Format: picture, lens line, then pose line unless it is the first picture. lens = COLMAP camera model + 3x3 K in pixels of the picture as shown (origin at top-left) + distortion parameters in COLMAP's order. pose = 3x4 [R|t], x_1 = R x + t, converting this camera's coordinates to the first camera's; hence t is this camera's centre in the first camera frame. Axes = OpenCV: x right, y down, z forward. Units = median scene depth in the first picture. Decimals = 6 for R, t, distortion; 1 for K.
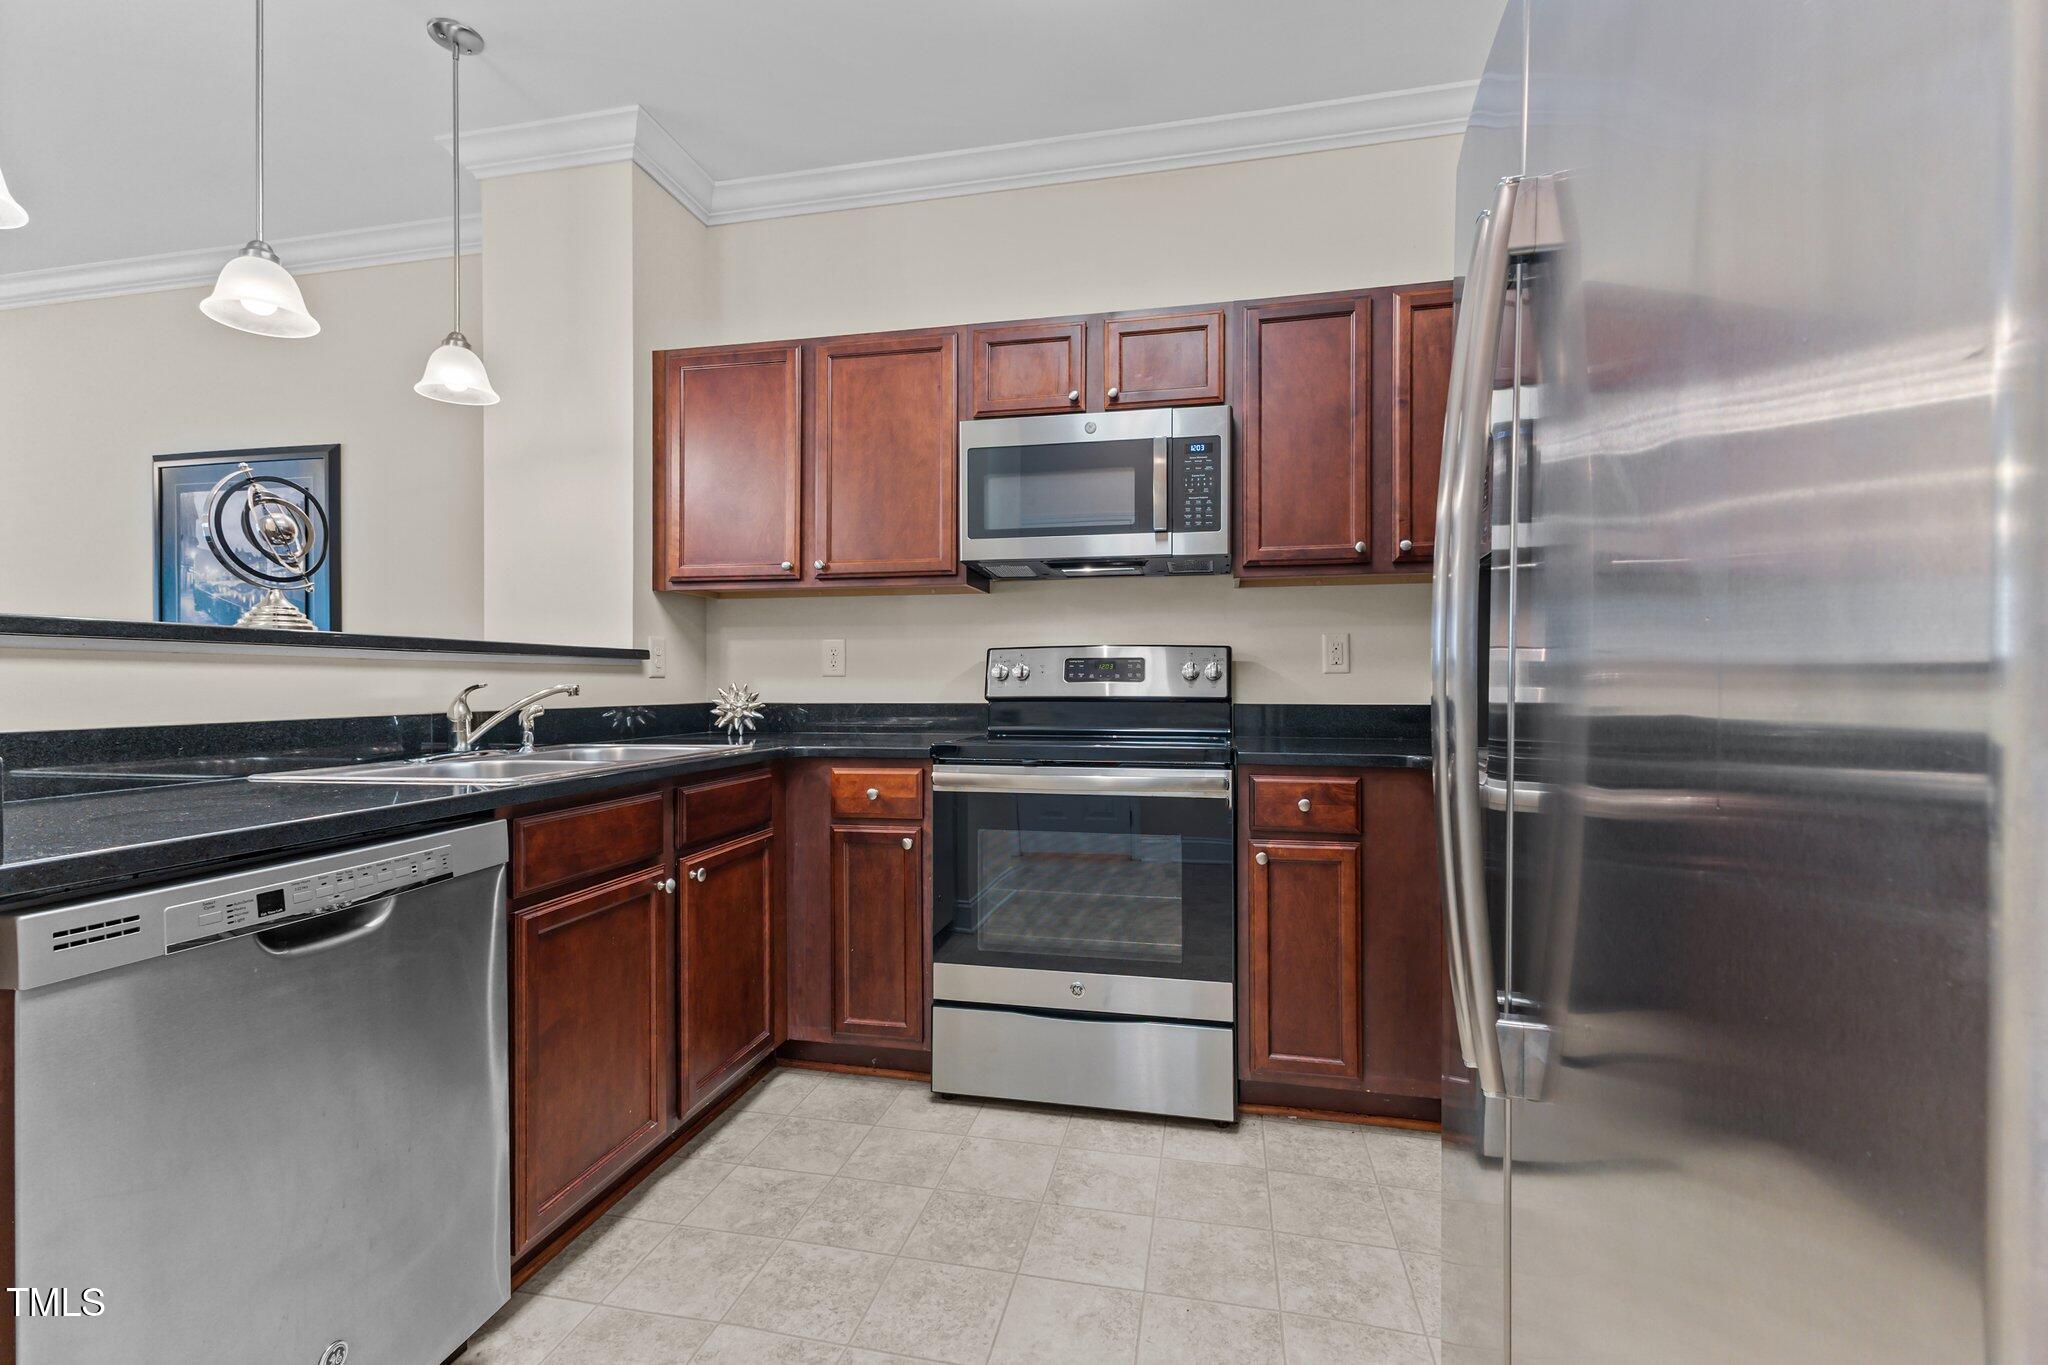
lens RADIAL K [[886.7, 0, 1024.0], [0, 886.7, 682.5], [0, 0, 1]] dist [0.009956, 0.000096]
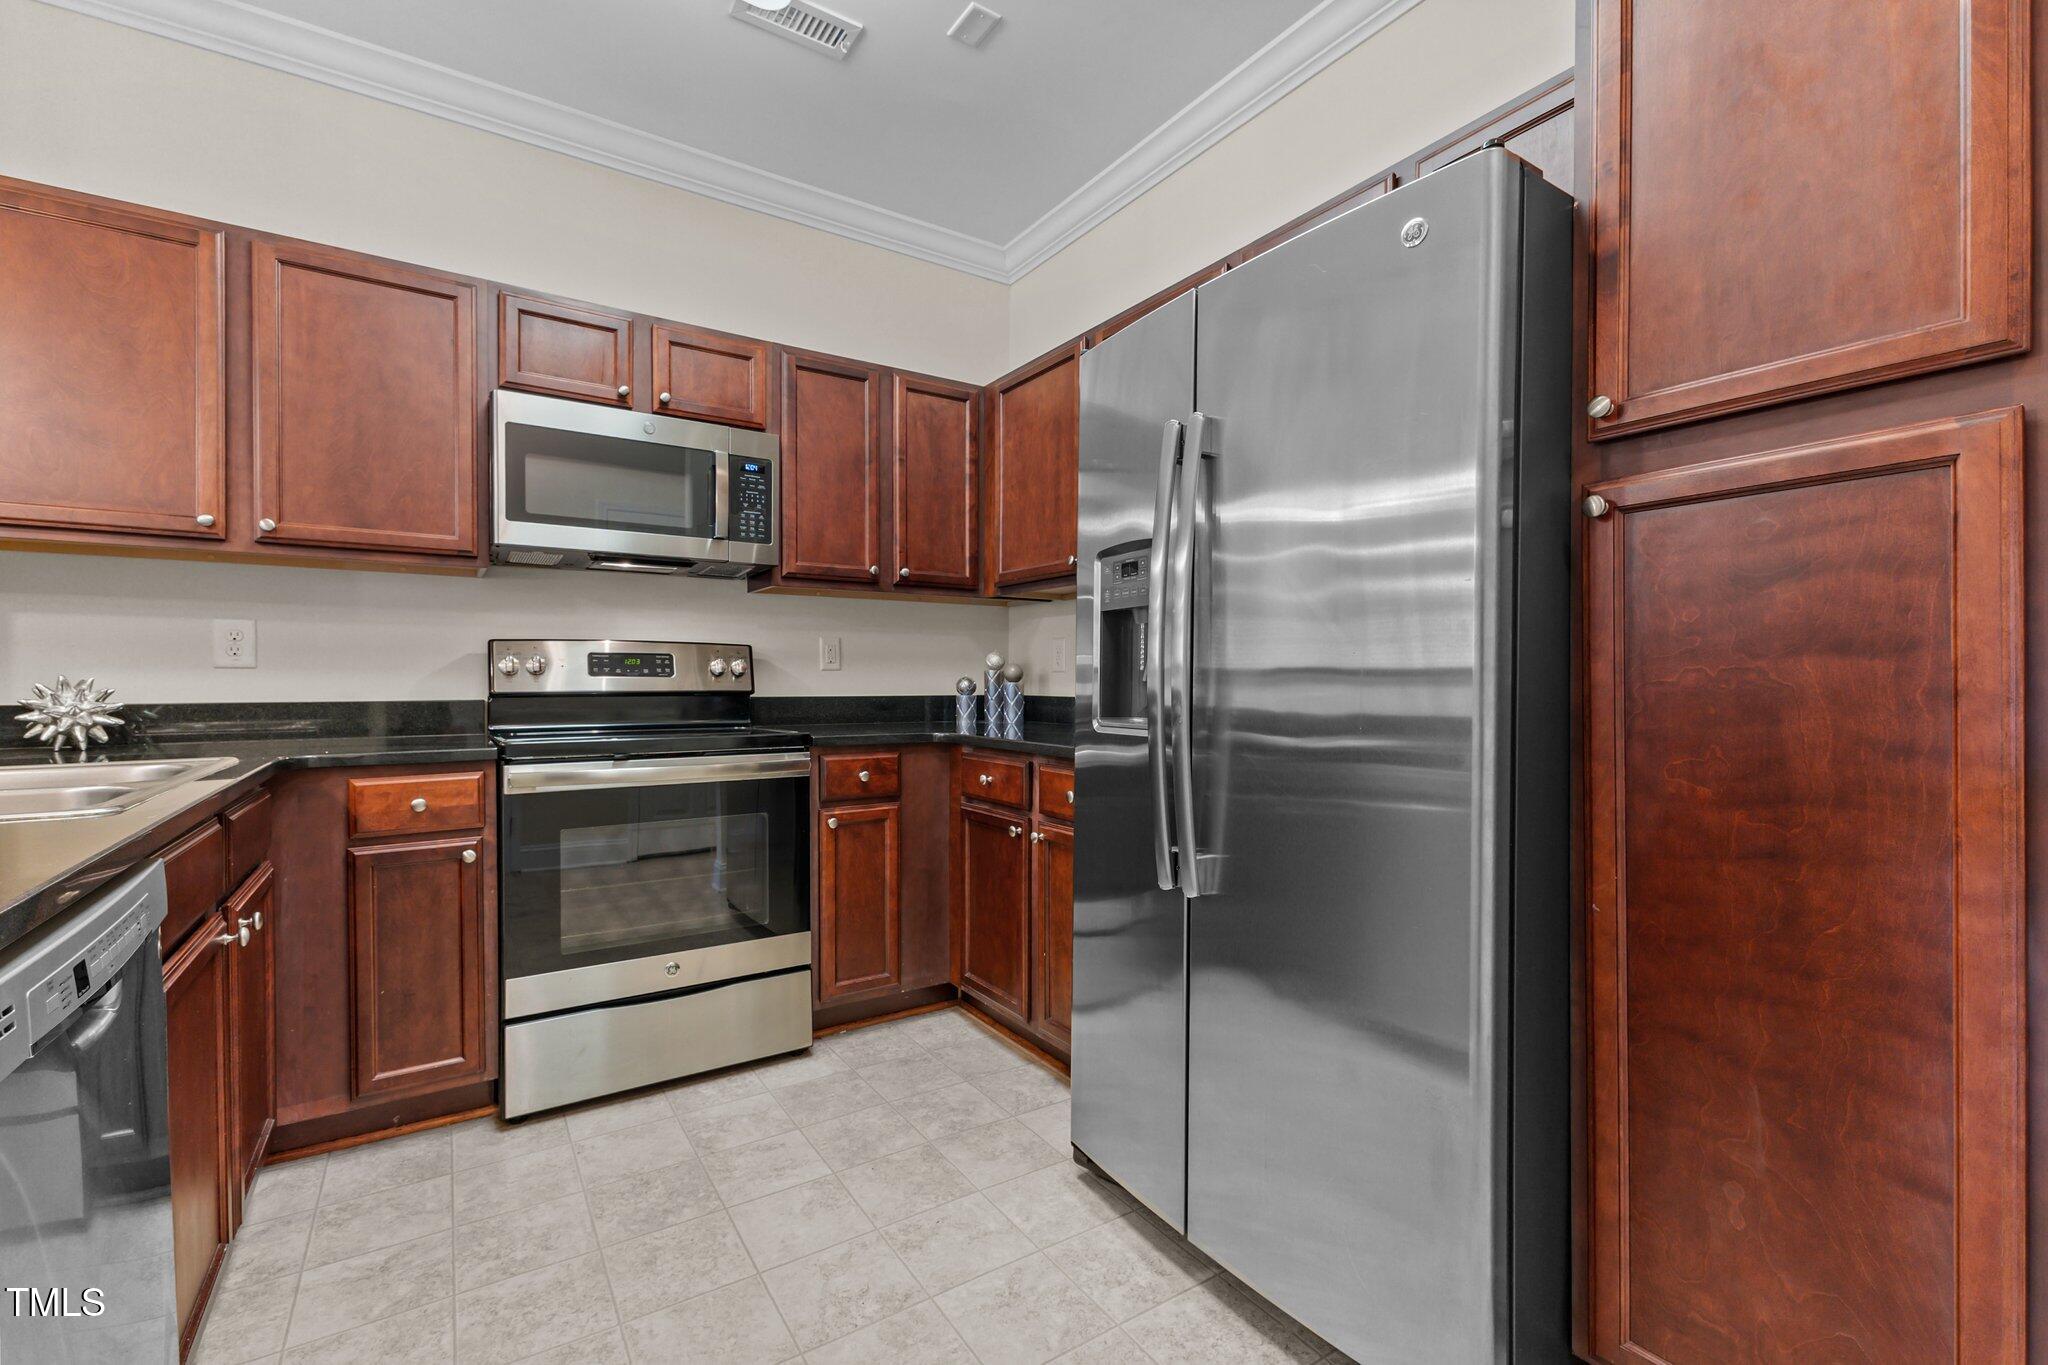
lens RADIAL K [[878.5, 0, 1019.8], [0, 878.5, 687.5], [0, 0, 1]] dist [0.001448, 0.000421]
pose [[0.700707, -0.004527, 0.713435, -0.360263], [-0.003039, 0.999952, 0.009329, 0.001056], [-0.713443, -0.008705, 0.700659, -0.017686]]
